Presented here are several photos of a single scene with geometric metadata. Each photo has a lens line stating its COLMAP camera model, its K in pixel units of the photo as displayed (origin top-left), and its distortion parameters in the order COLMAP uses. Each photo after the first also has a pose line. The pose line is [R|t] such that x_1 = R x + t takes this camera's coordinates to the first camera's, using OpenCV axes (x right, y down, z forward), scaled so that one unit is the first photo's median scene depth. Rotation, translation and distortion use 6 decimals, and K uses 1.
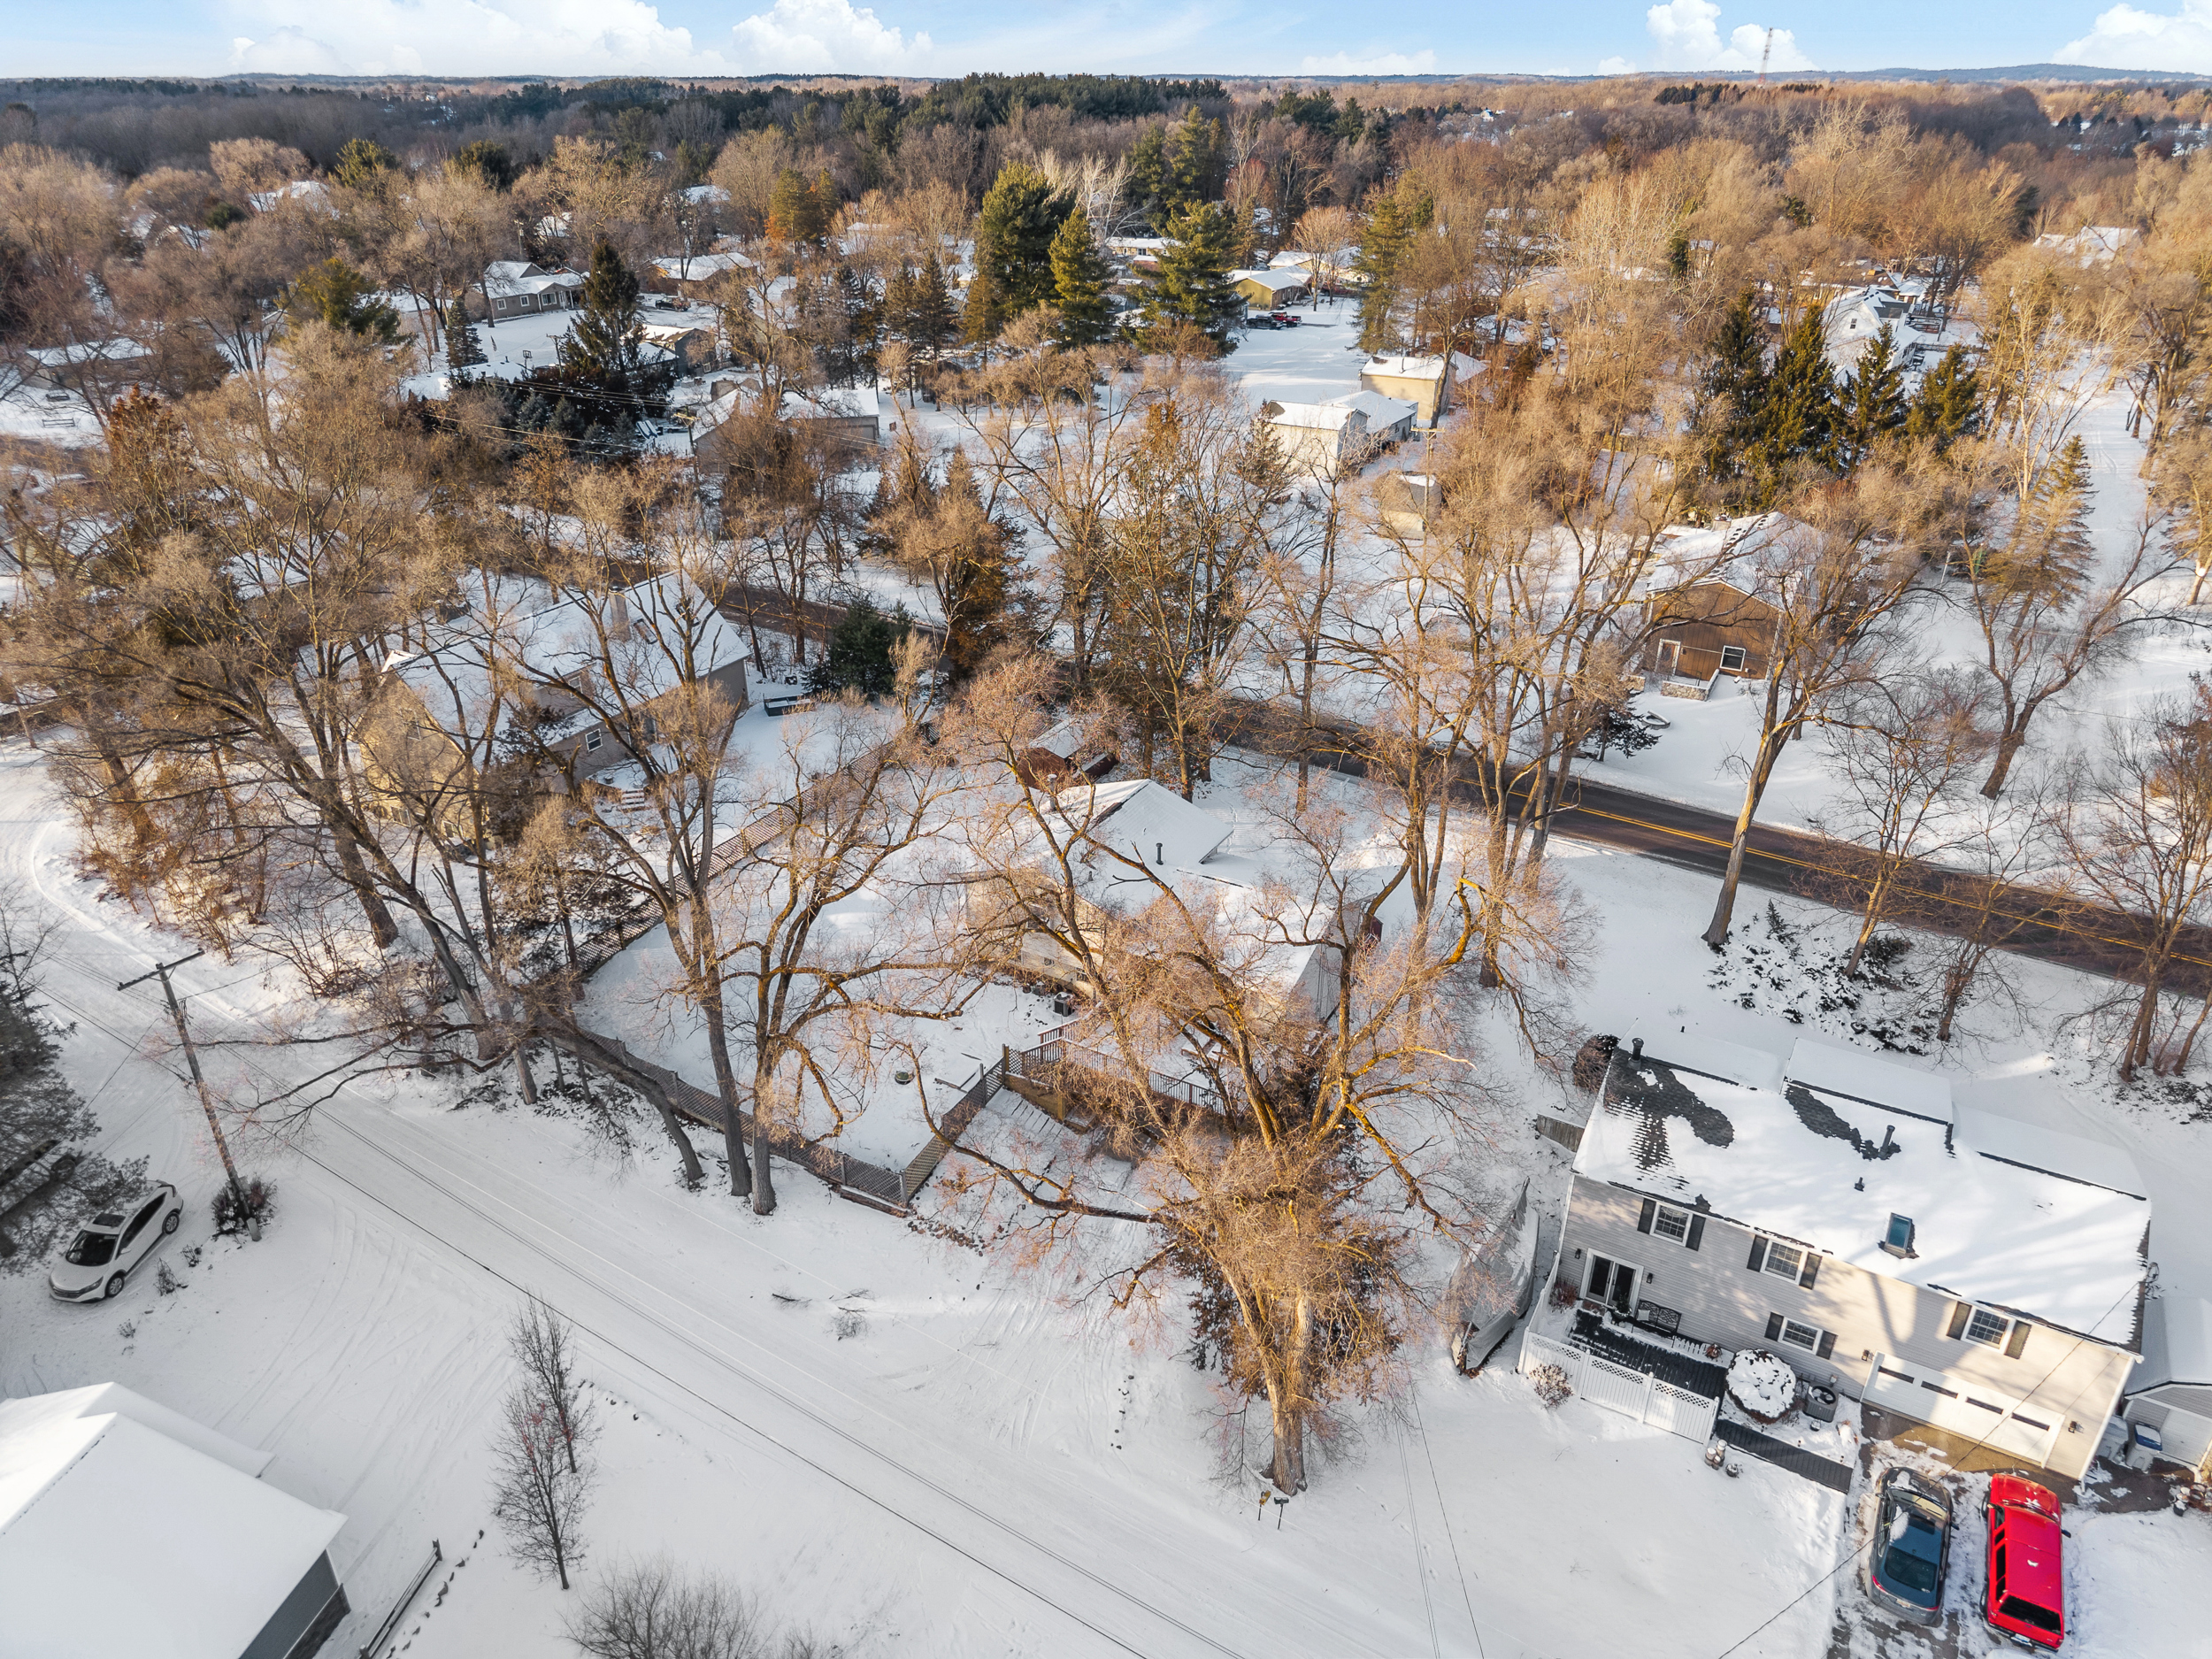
lens RADIAL K [[1493.3, 0, 1105.9], [0, 1493.3, 827.2], [0, 0, 1]] dist [0.025026, -0.016756]
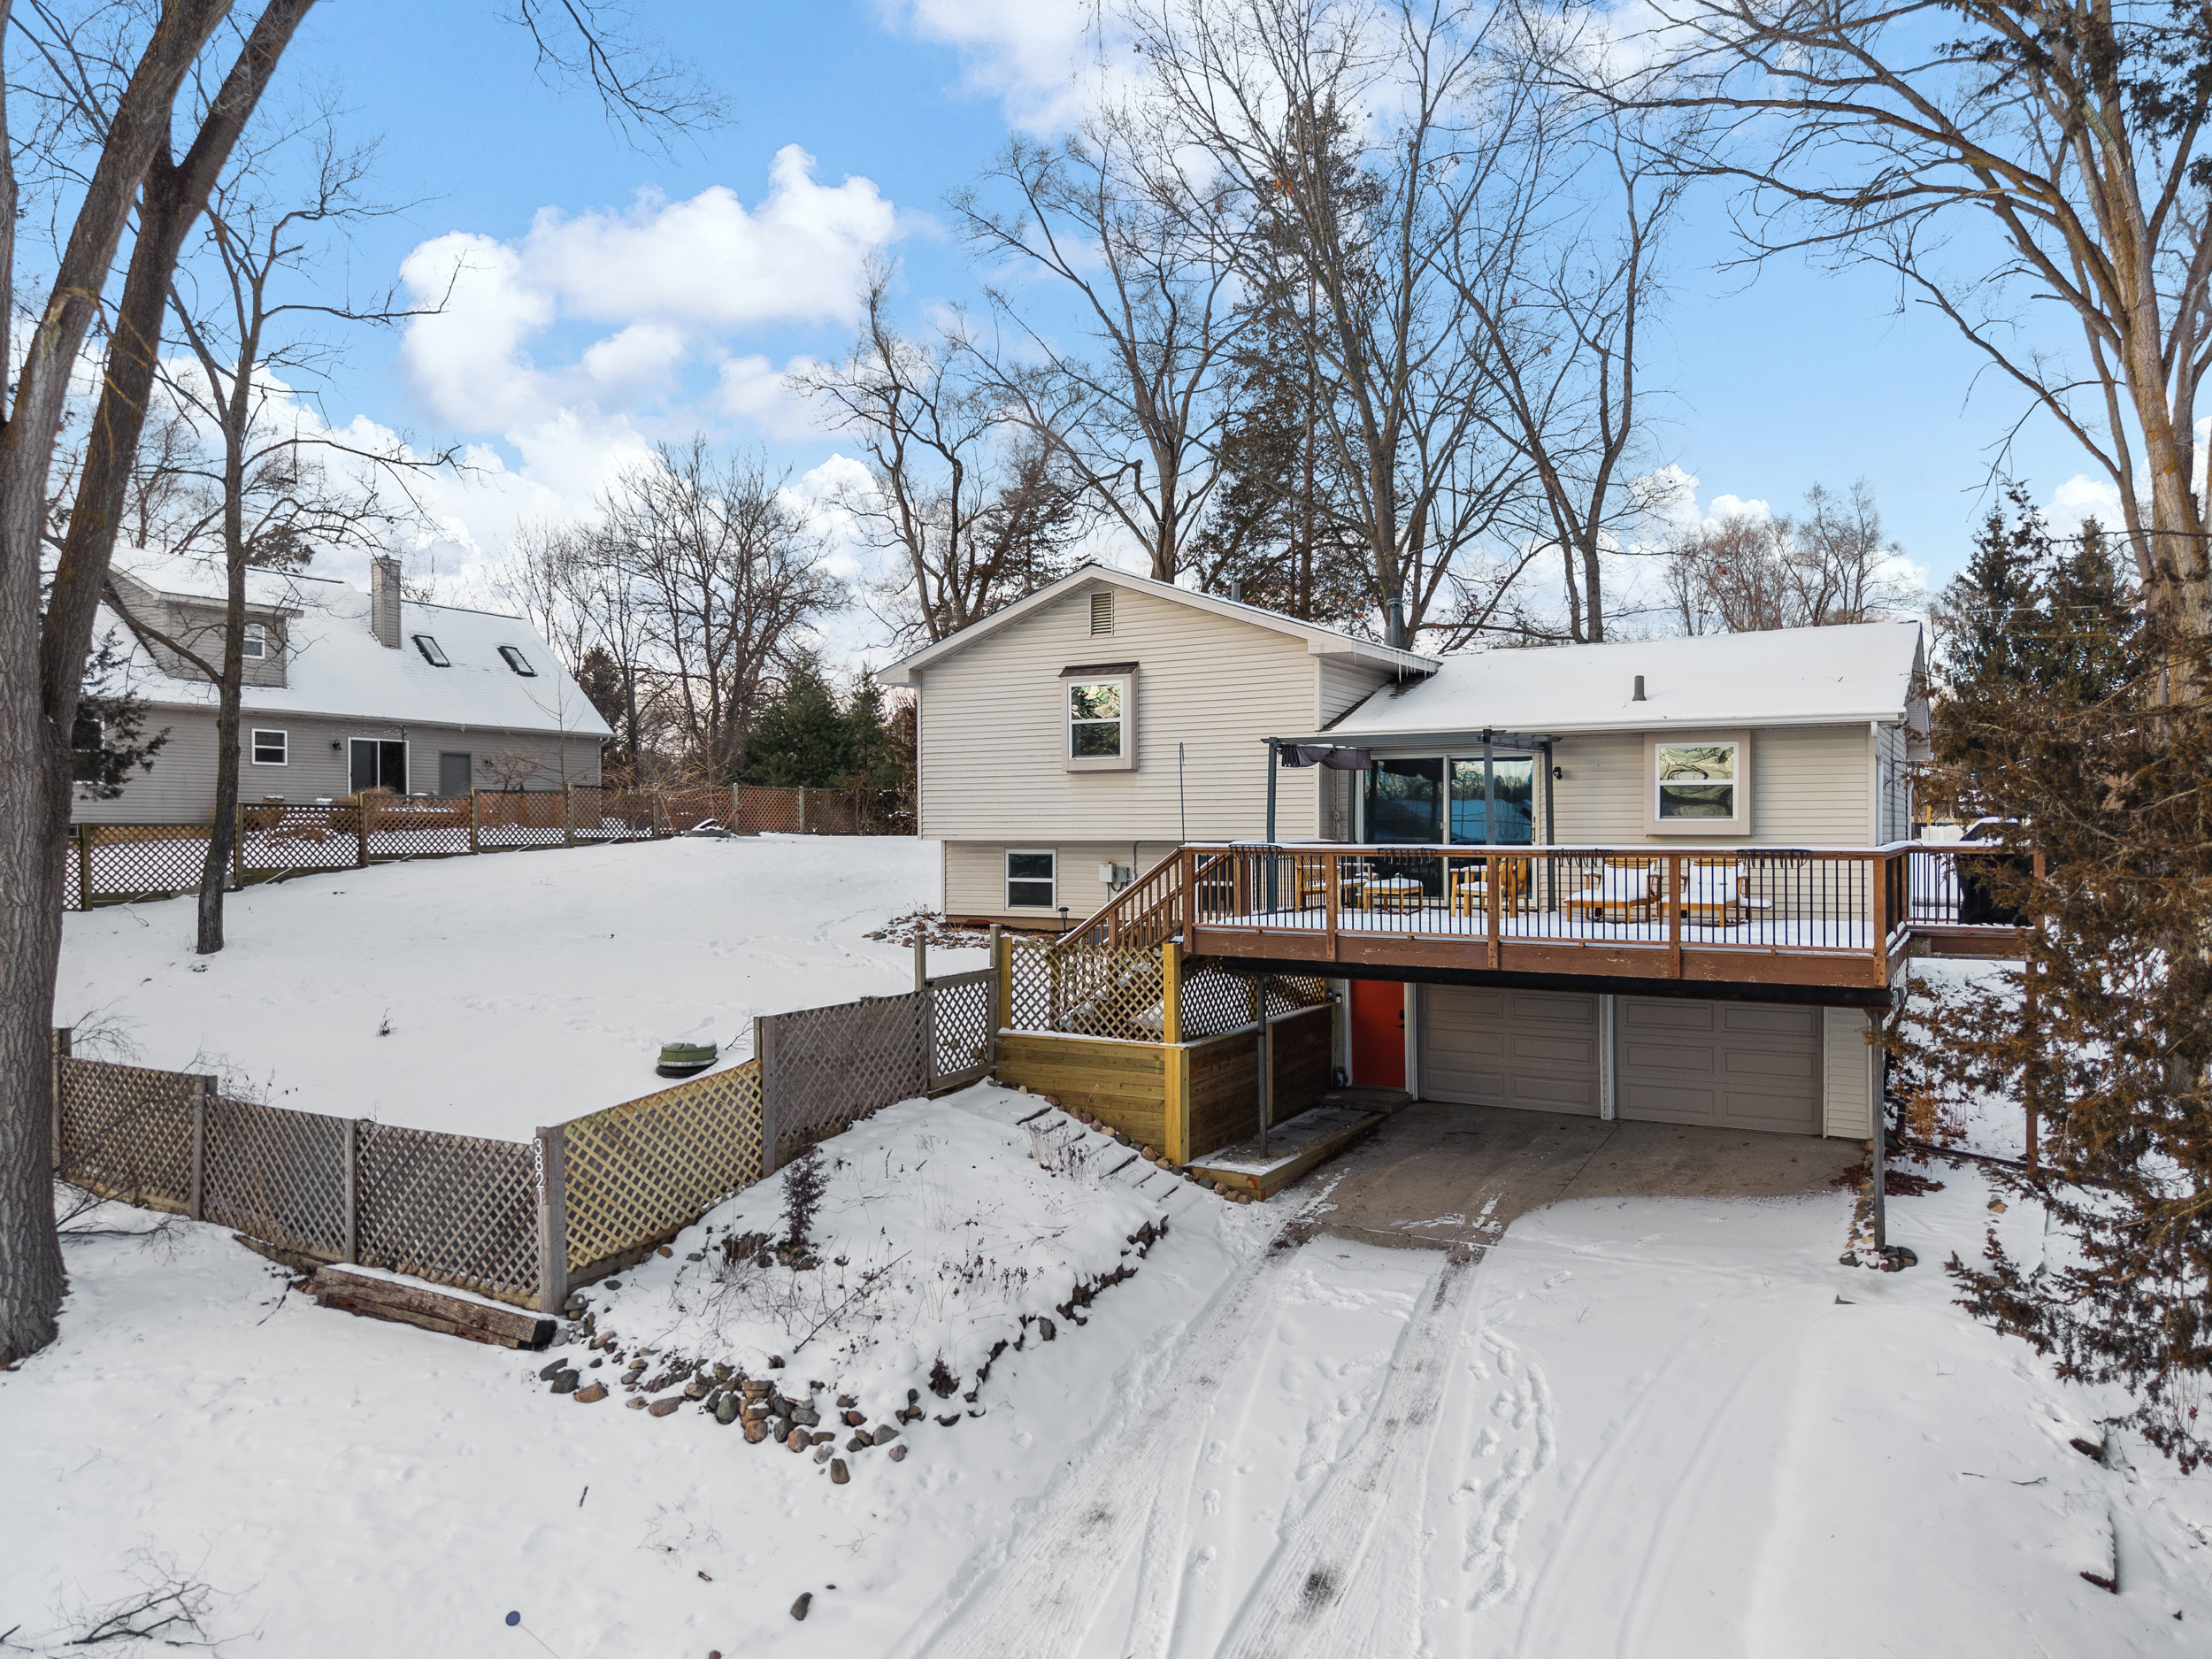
lens RADIAL K [[1493.3, 0, 1101.1], [0, 1493.3, 825.9], [0, 0, 1]] dist [0.025026, -0.016756]
pose [[0.999717, 0.003079, -0.023595, -0.041084], [-0.013916, 0.879993, -0.474782, 0.299005], [0.019301, 0.474976, 0.879787, 0.755247]]
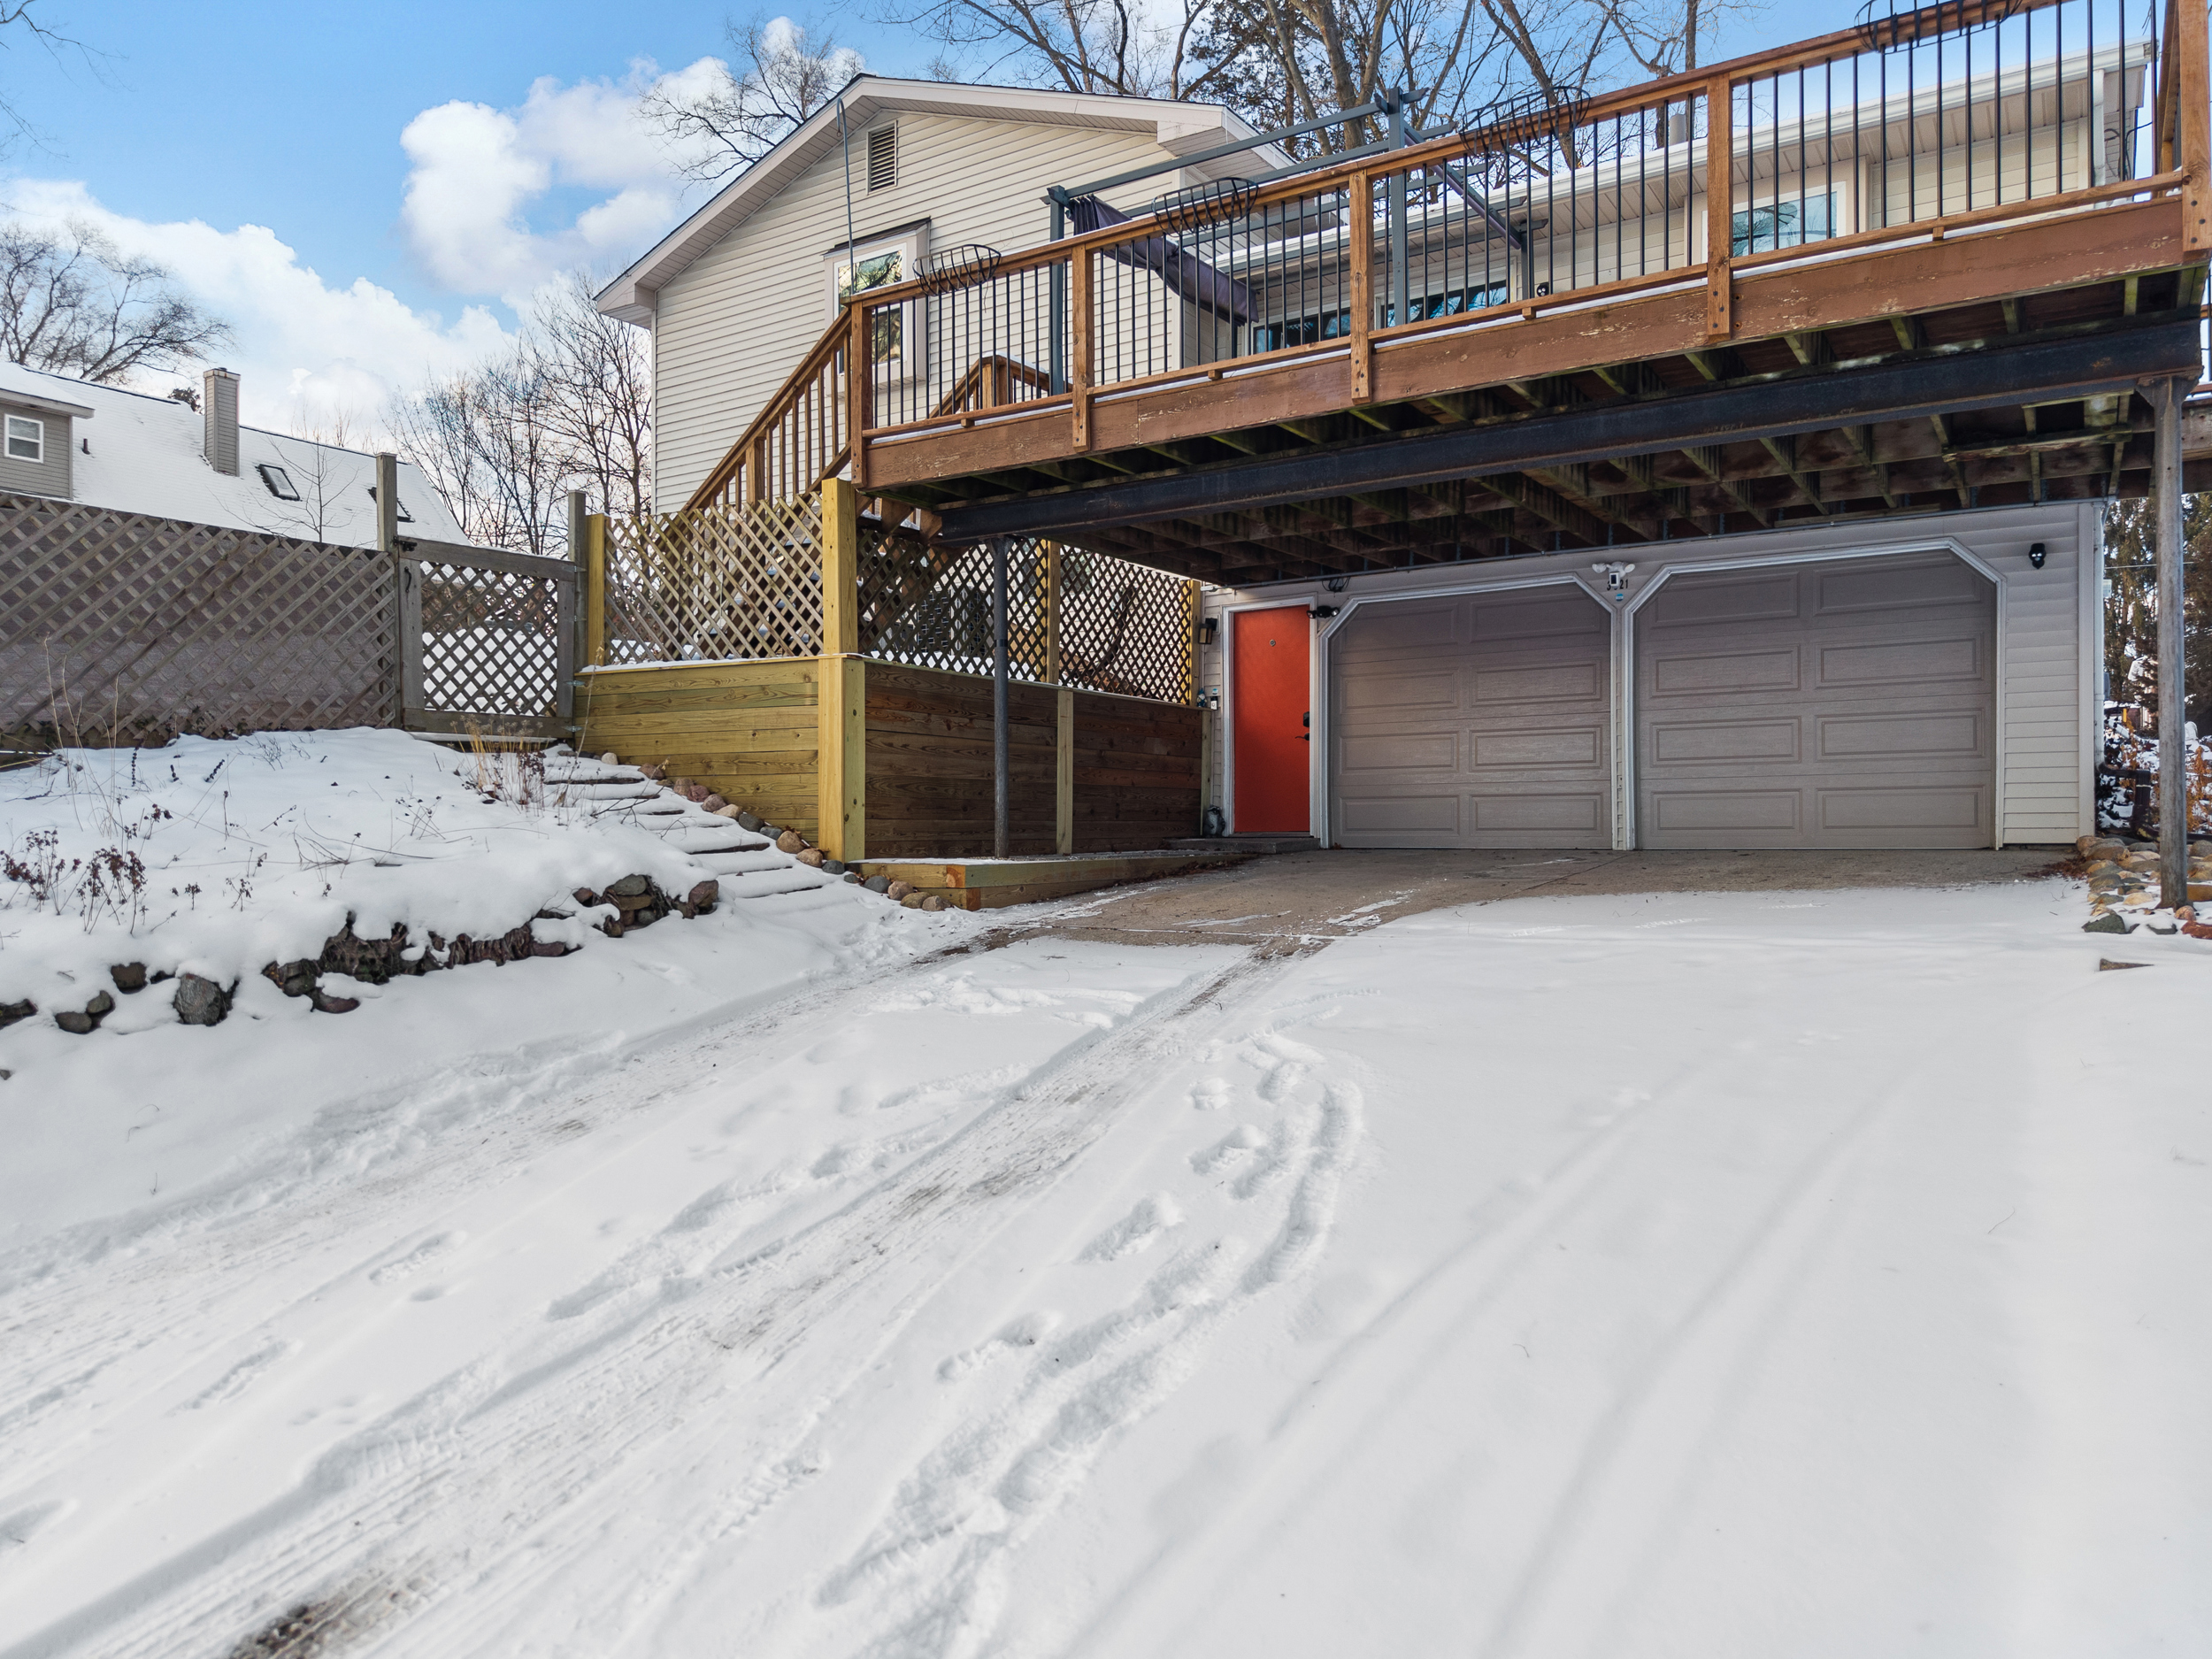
lens RADIAL K [[1493.3, 0, 1091.7], [0, 1493.3, 815.9], [0, 0, 1]] dist [0.025026, -0.016756]
pose [[0.997082, 0.002546, -0.076300, 0.013277], [-0.038770, 0.877859, -0.477348, 0.291526], [0.065766, 0.478913, 0.875395, 0.913581]]
